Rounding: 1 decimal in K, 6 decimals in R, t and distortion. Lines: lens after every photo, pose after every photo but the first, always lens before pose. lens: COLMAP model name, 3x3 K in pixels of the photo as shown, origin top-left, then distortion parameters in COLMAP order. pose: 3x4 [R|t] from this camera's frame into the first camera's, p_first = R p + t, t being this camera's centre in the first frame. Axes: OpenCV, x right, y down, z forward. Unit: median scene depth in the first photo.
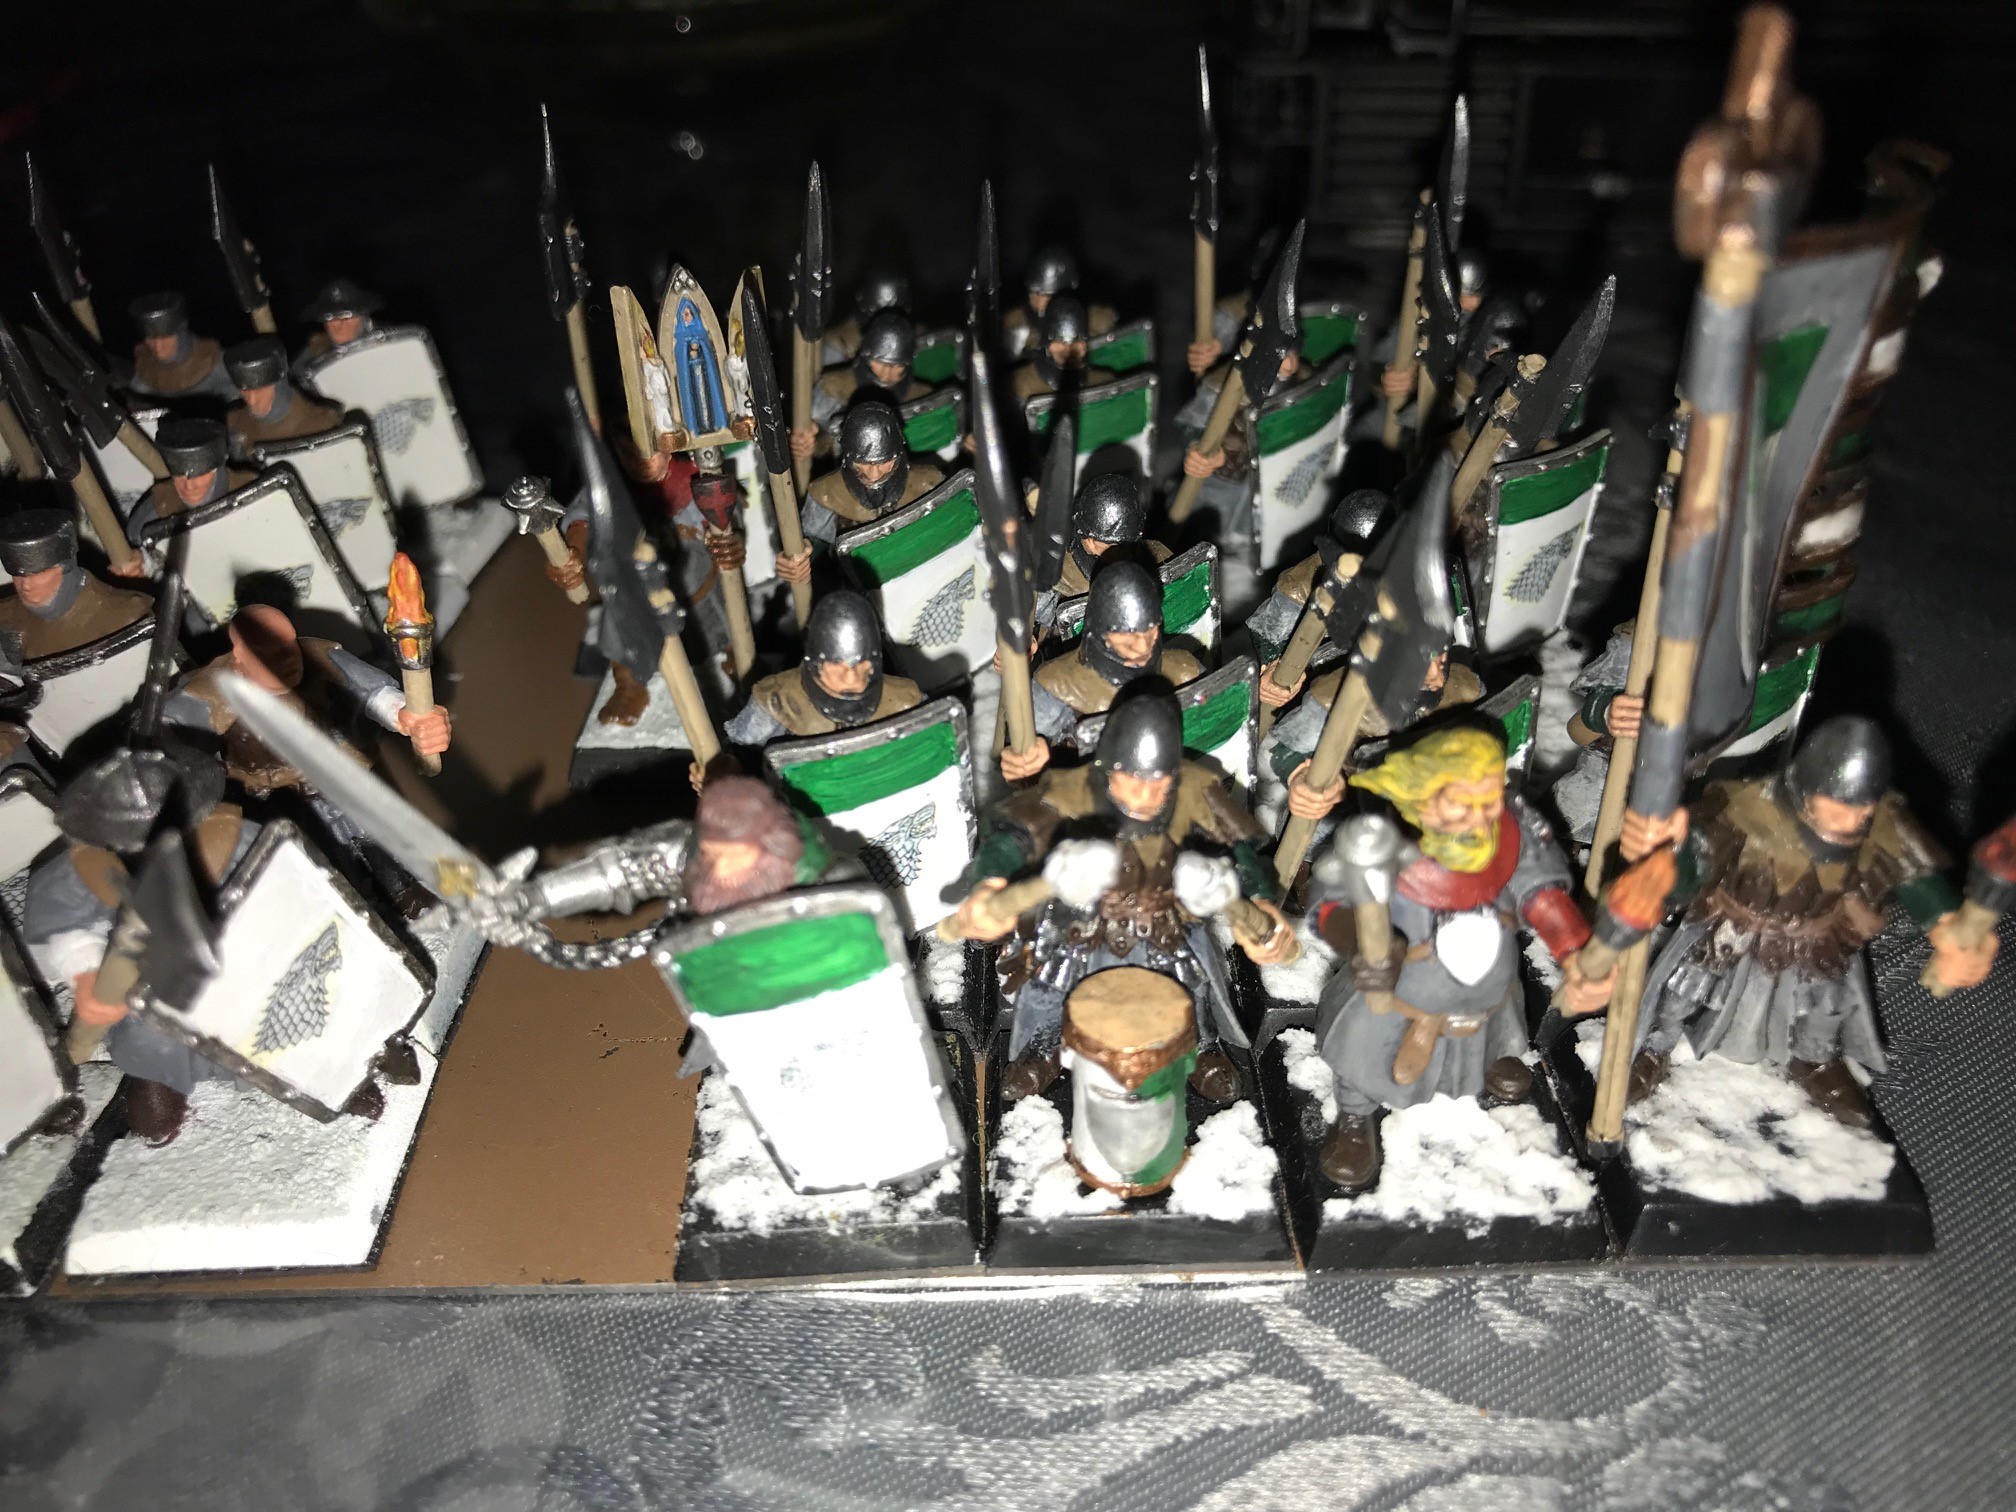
lens RADIAL K [[1674.3, 0, 1010.9], [0, 1674.3, 755.1], [0, 0, 1]] dist [-0.003680, -0.015155]
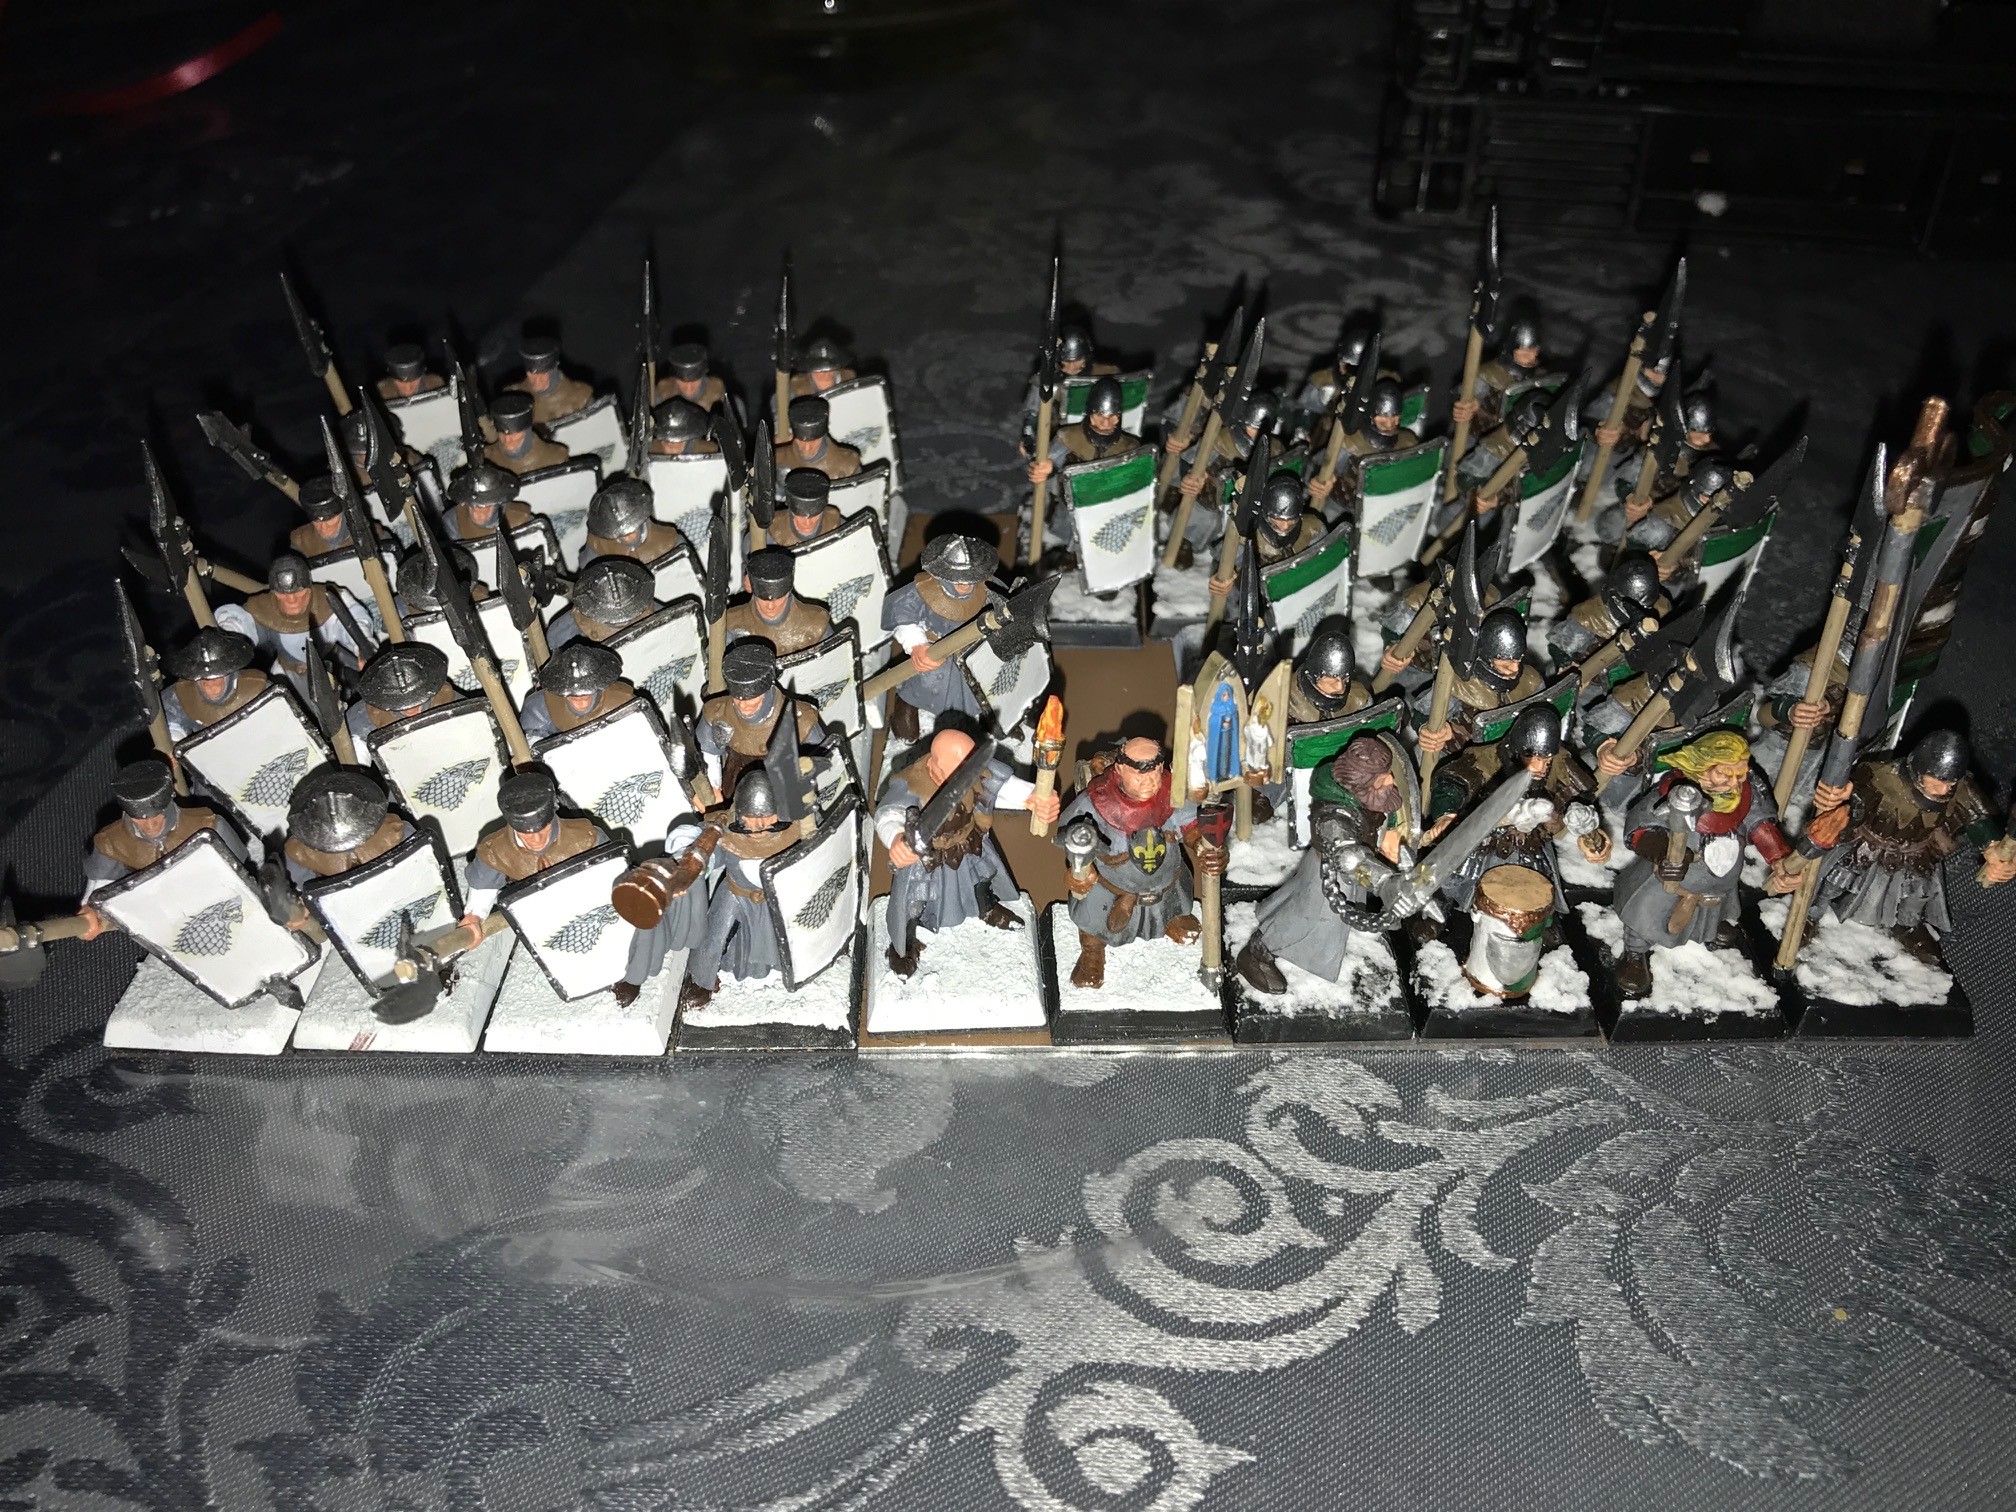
lens RADIAL K [[1794.8, 0, 1004.5], [0, 1794.8, 757.6], [0, 0, 1]] dist [-0.011925, 0.004130]
pose [[0.999668, 0.015982, 0.020228, -0.479143], [-0.017491, 0.996895, 0.076779, -0.109840], [-0.018939, -0.077108, 0.996843, -0.784268]]
